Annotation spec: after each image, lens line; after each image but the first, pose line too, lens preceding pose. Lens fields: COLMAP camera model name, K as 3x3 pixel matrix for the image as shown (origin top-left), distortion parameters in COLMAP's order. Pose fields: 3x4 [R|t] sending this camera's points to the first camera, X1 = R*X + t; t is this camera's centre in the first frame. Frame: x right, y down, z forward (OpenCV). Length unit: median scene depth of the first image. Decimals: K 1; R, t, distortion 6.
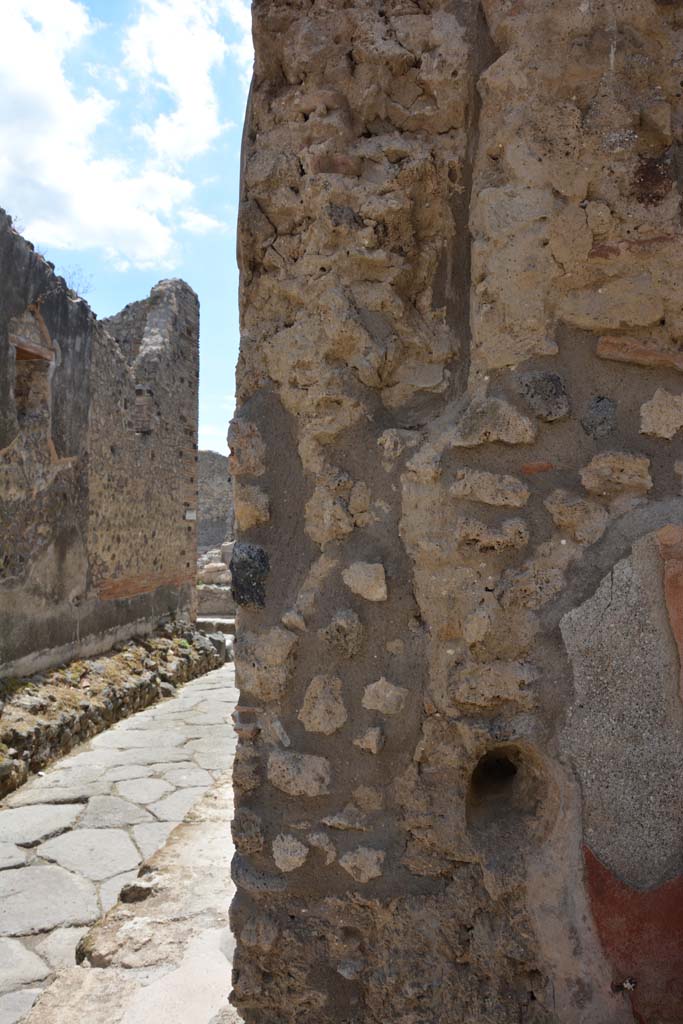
lens RADIAL K [[785.8, 0, 341.5], [0, 785.8, 512.0], [0, 0, 1]] dist [-0.165373, 0.110798]
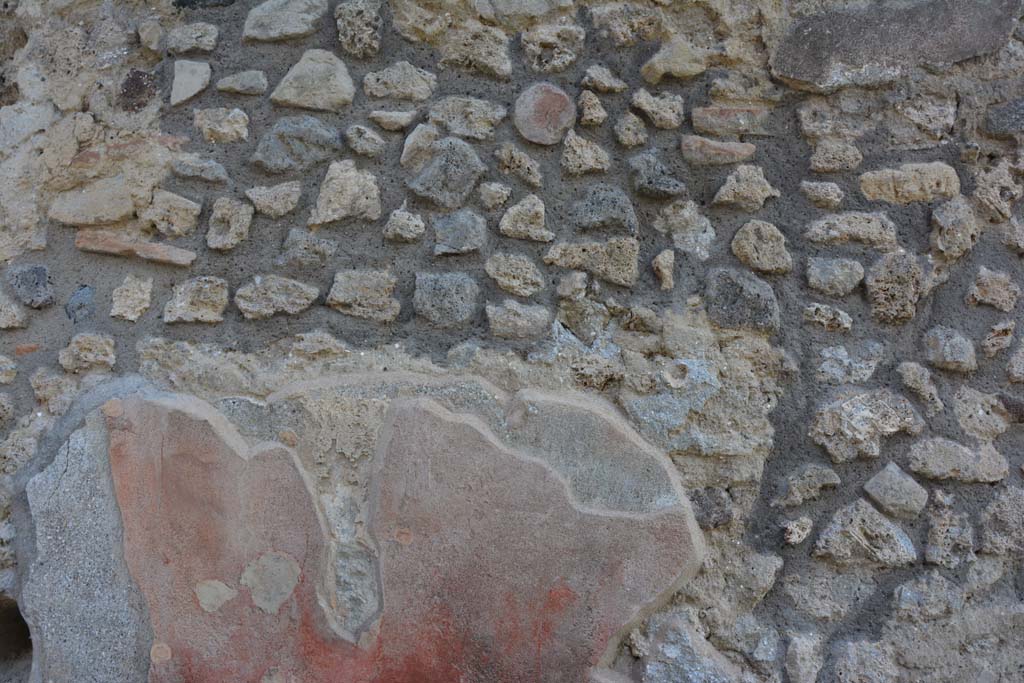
lens RADIAL K [[785.8, 0, 512.0], [0, 785.8, 341.5], [0, 0, 1]] dist [-0.165373, 0.110798]
pose [[0.999857, -0.010154, -0.013553, 0.988298], [0.009044, 0.996787, -0.079591, 0.026029], [0.014318, 0.079457, 0.996735, -0.078817]]
